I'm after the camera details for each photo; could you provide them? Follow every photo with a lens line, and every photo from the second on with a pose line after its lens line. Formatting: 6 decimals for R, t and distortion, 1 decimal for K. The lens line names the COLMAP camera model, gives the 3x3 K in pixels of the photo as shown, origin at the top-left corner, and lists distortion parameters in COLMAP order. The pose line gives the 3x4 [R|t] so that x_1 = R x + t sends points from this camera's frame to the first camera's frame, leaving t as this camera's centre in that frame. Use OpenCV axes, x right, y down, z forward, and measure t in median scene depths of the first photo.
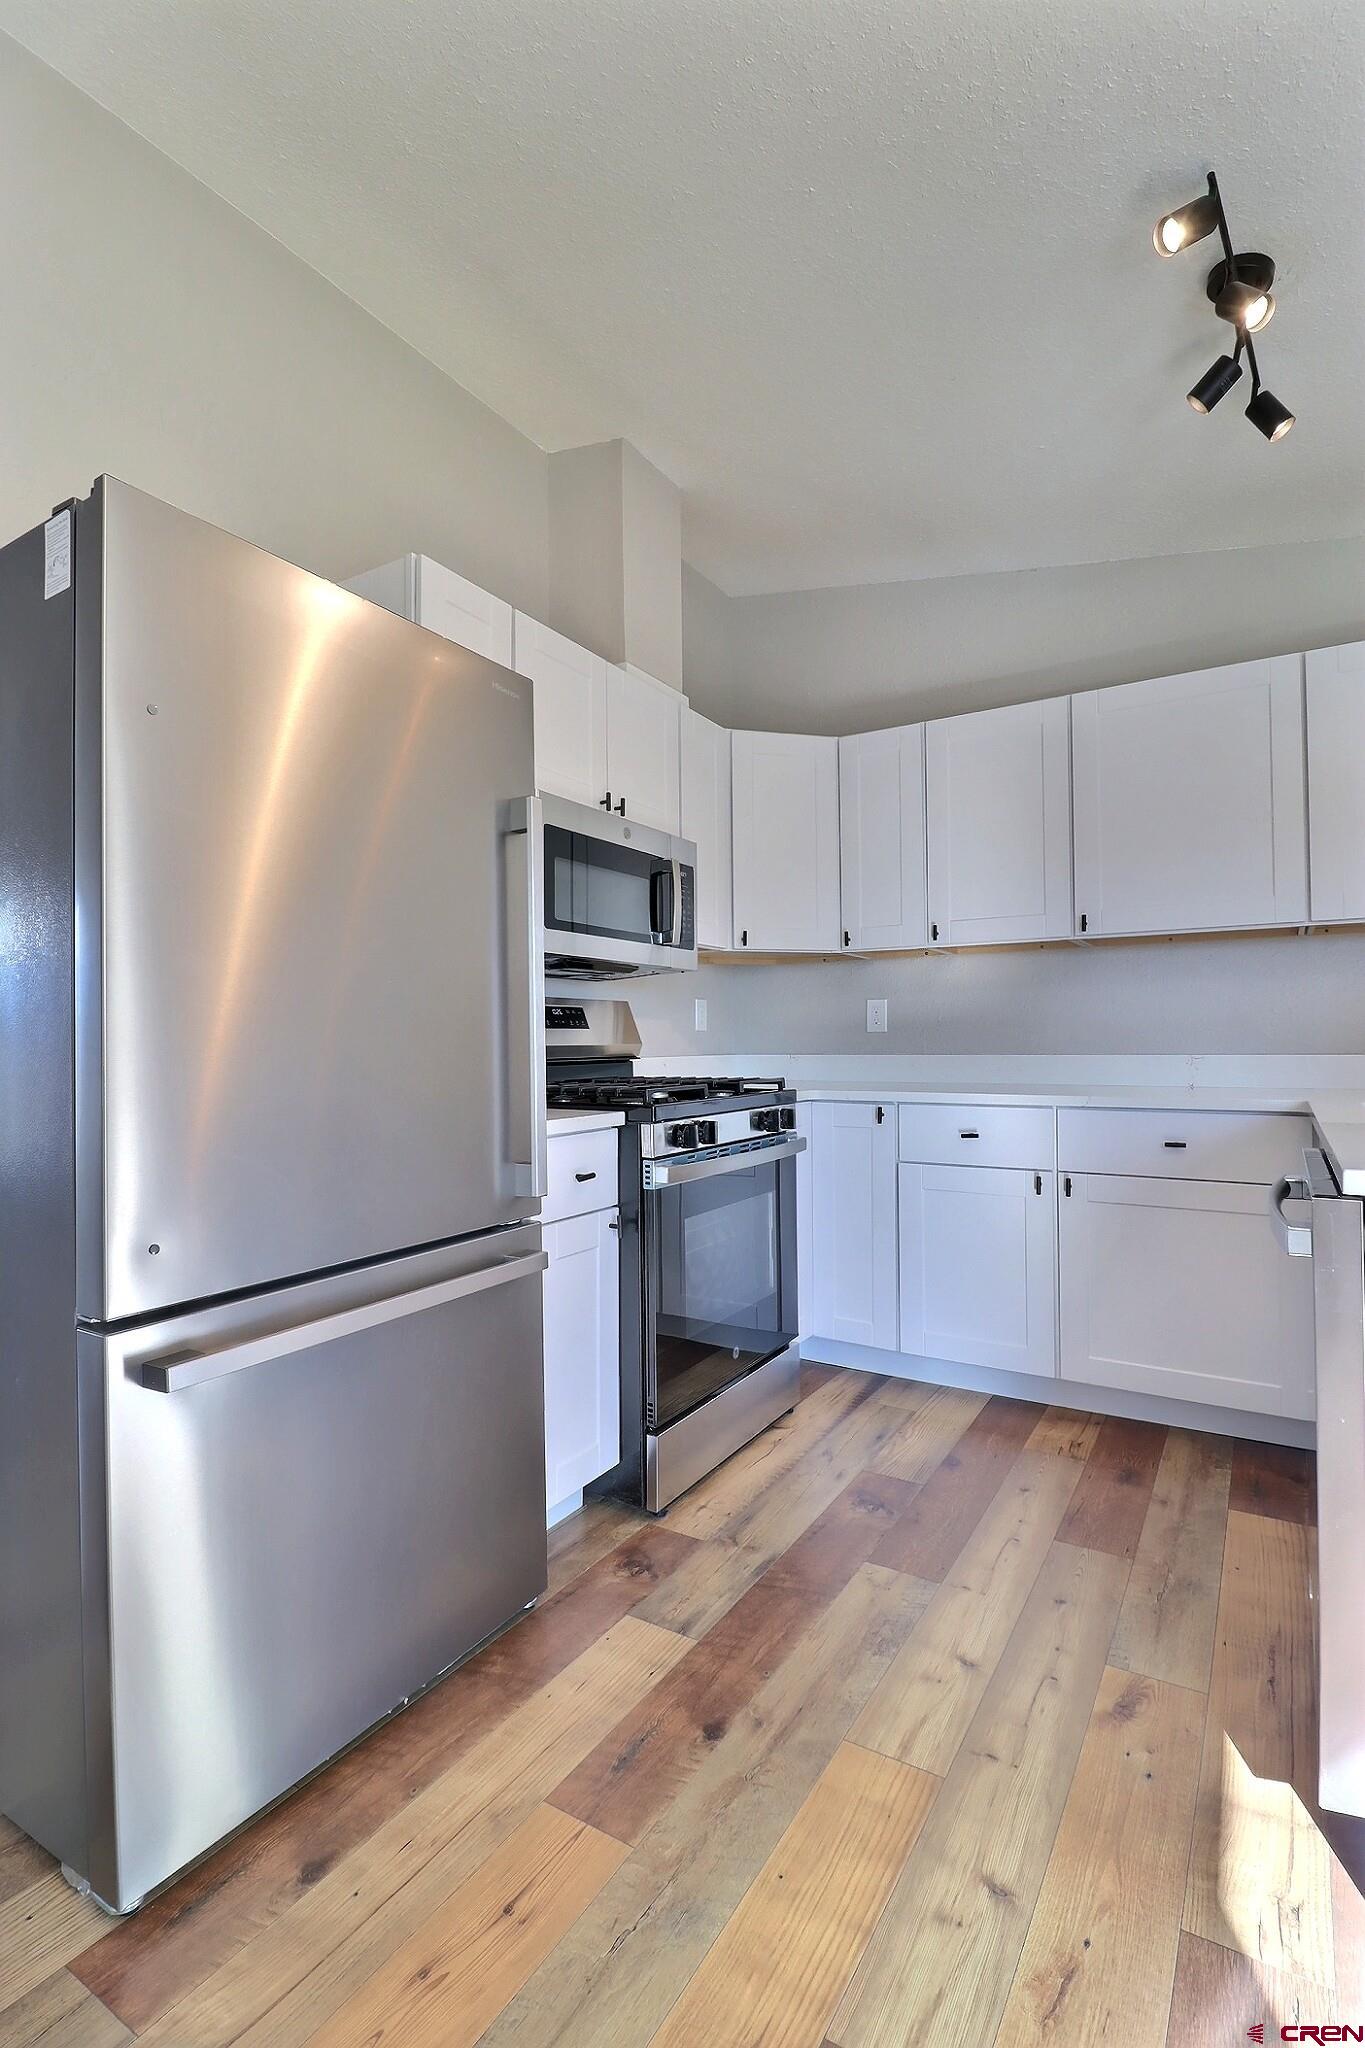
lens RADIAL K [[956.0, 0, 690.0], [0, 956.0, 1022.9], [0, 0, 1]] dist [-0.000241, -0.011763]
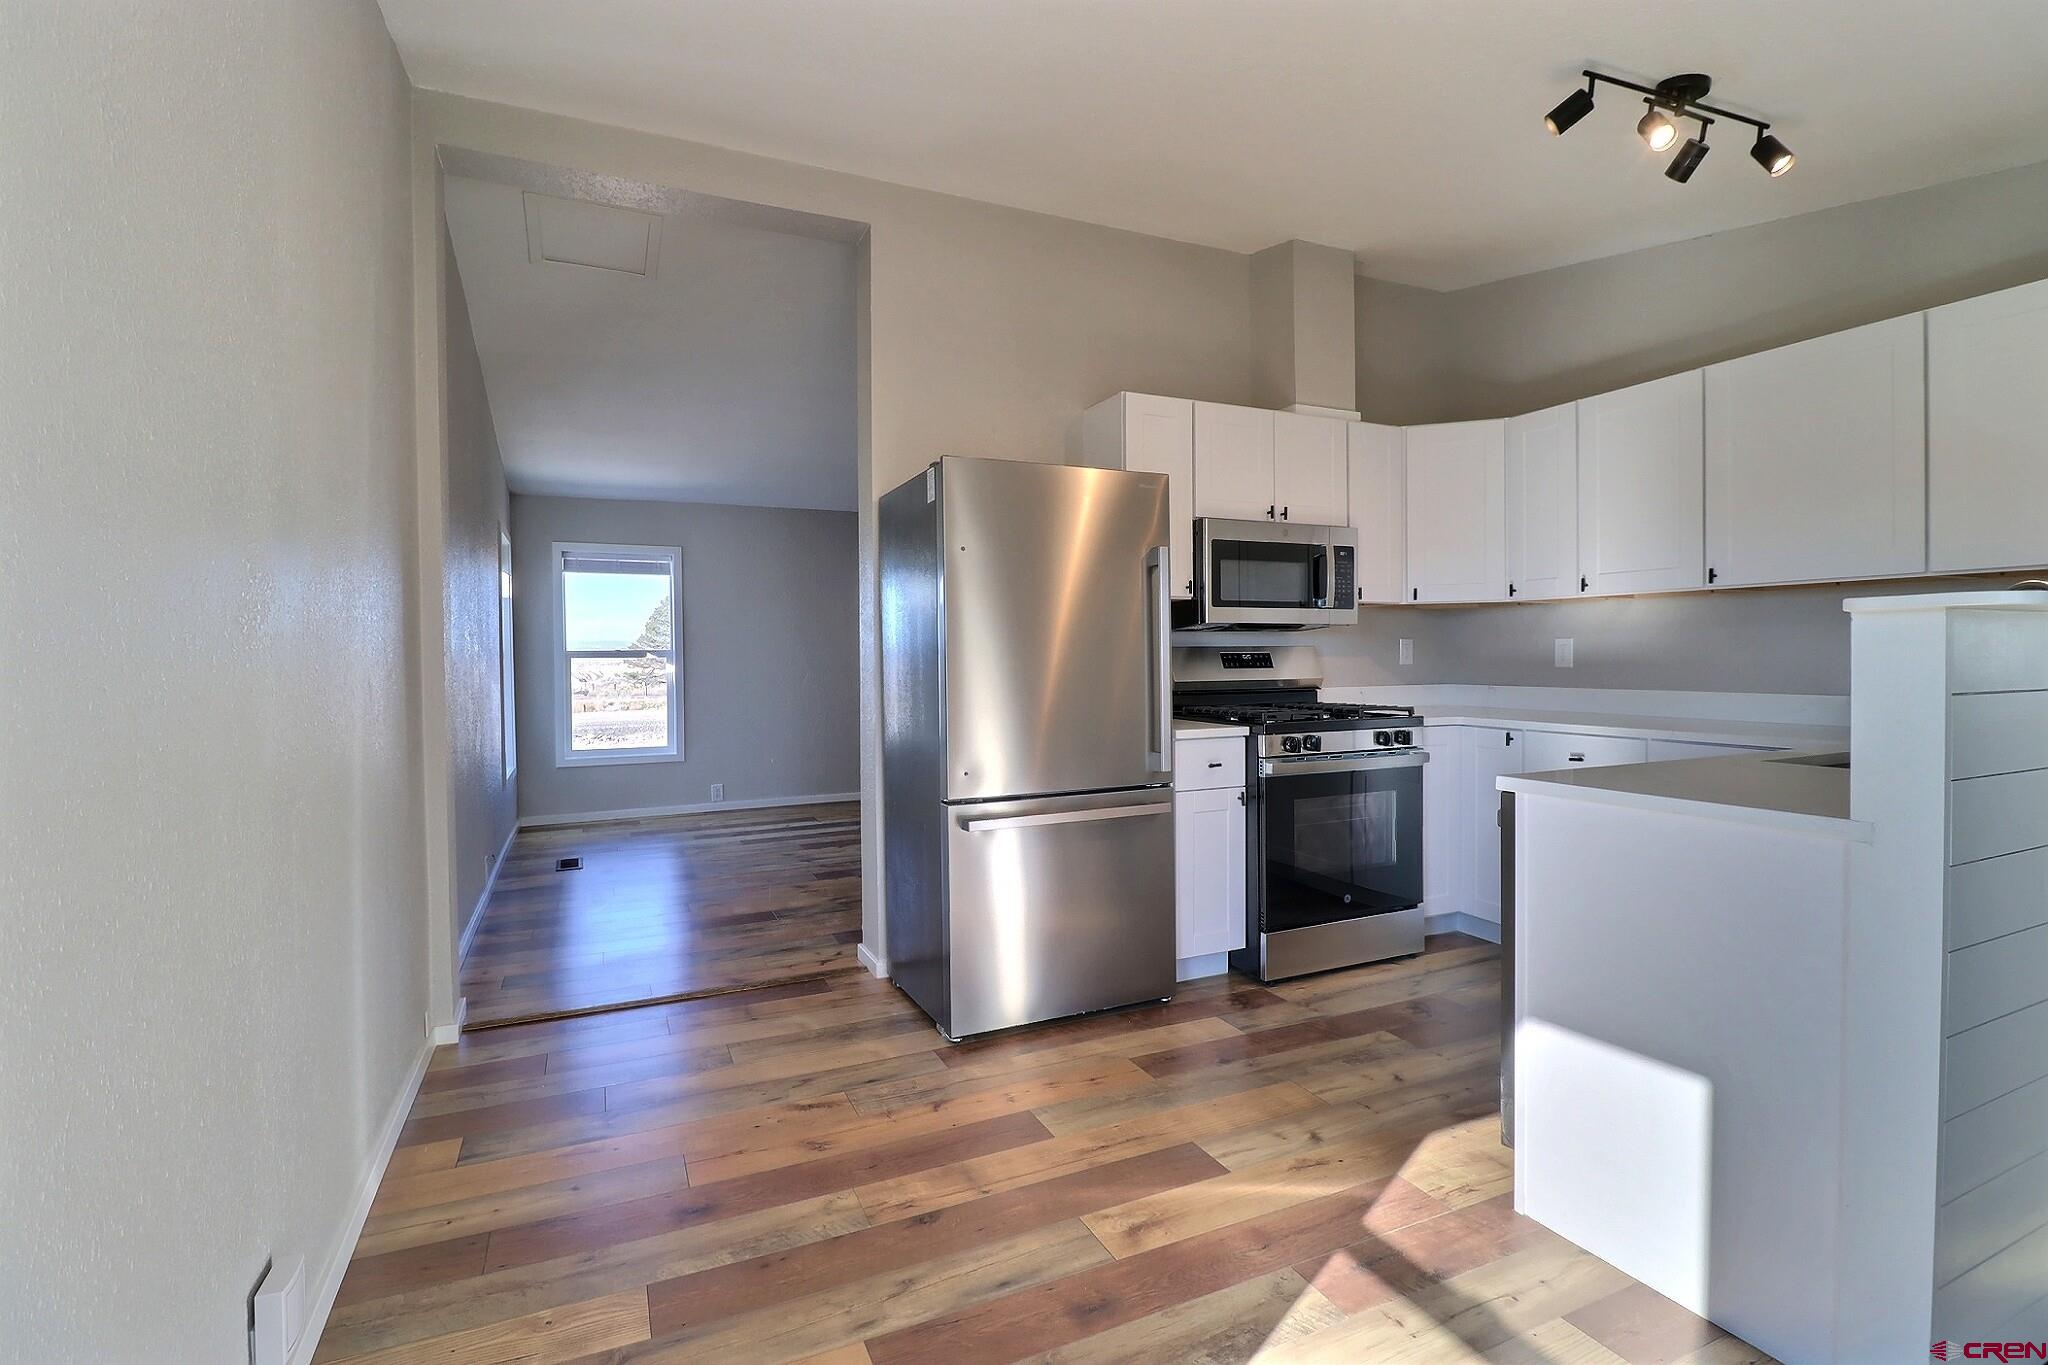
lens RADIAL K [[956.0, 0, 1002.0], [0, 956.0, 671.4], [0, 0, 1]] dist [-0.000241, -0.011763]
pose [[0.813972, 0.008824, -0.580837, 0.412470], [0.014525, 0.999263, 0.035536, -0.047530], [0.580723, -0.037362, 0.813244, -0.406811]]
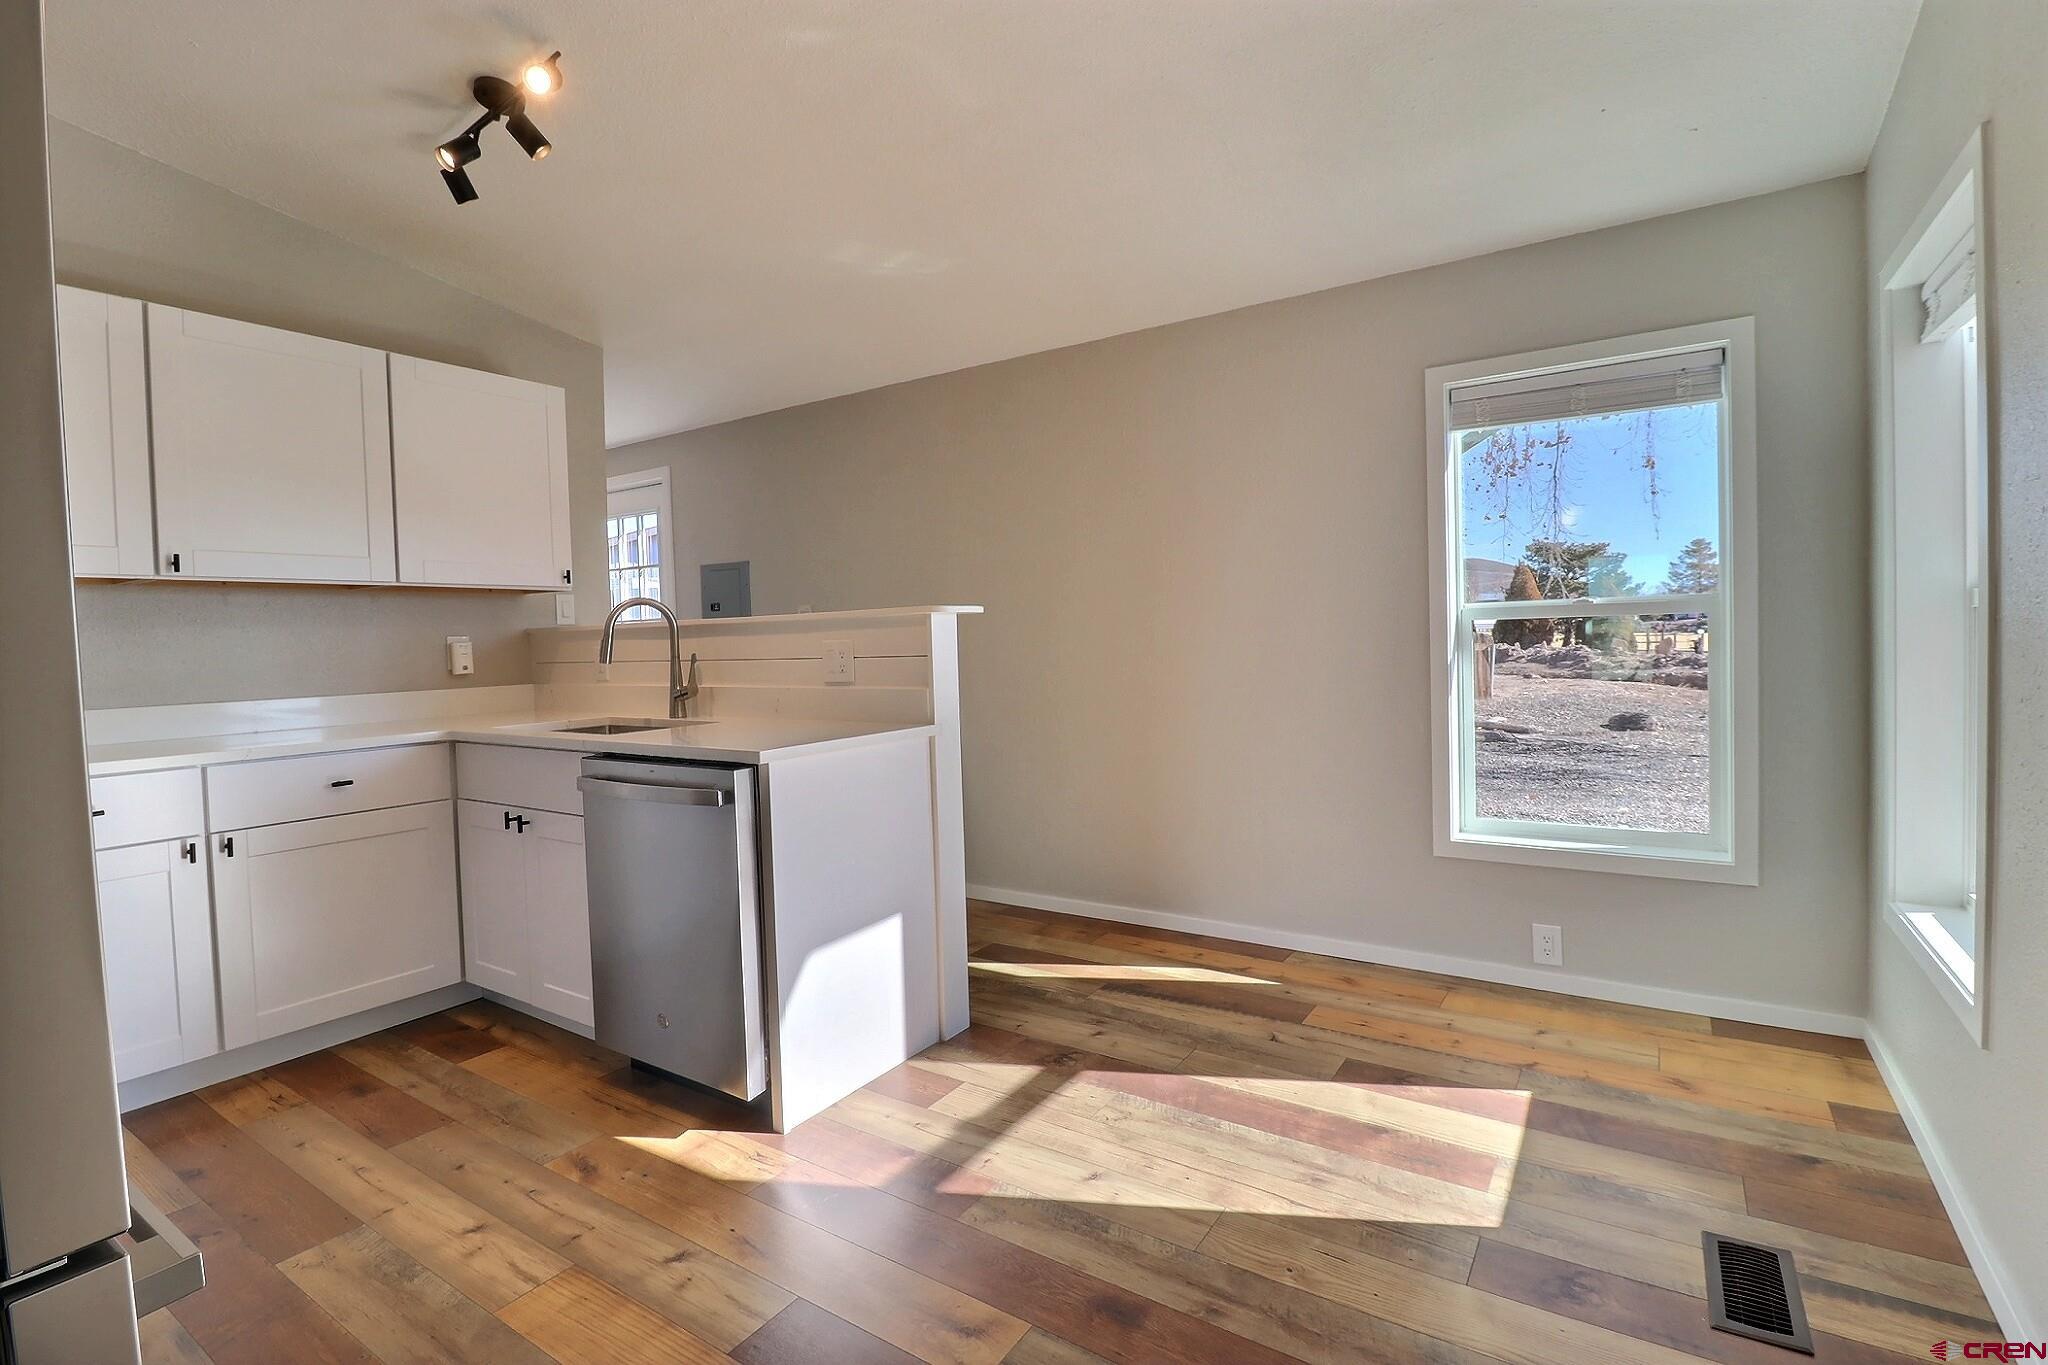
lens RADIAL K [[956.0, 0, 1036.9], [0, 956.0, 674.4], [0, 0, 1]] dist [-0.000241, -0.011763]
pose [[0.021403, -0.032814, 0.999232, -0.507891], [0.007824, 0.999436, 0.032653, -0.022696], [-0.999740, 0.007119, 0.021648, 0.174348]]
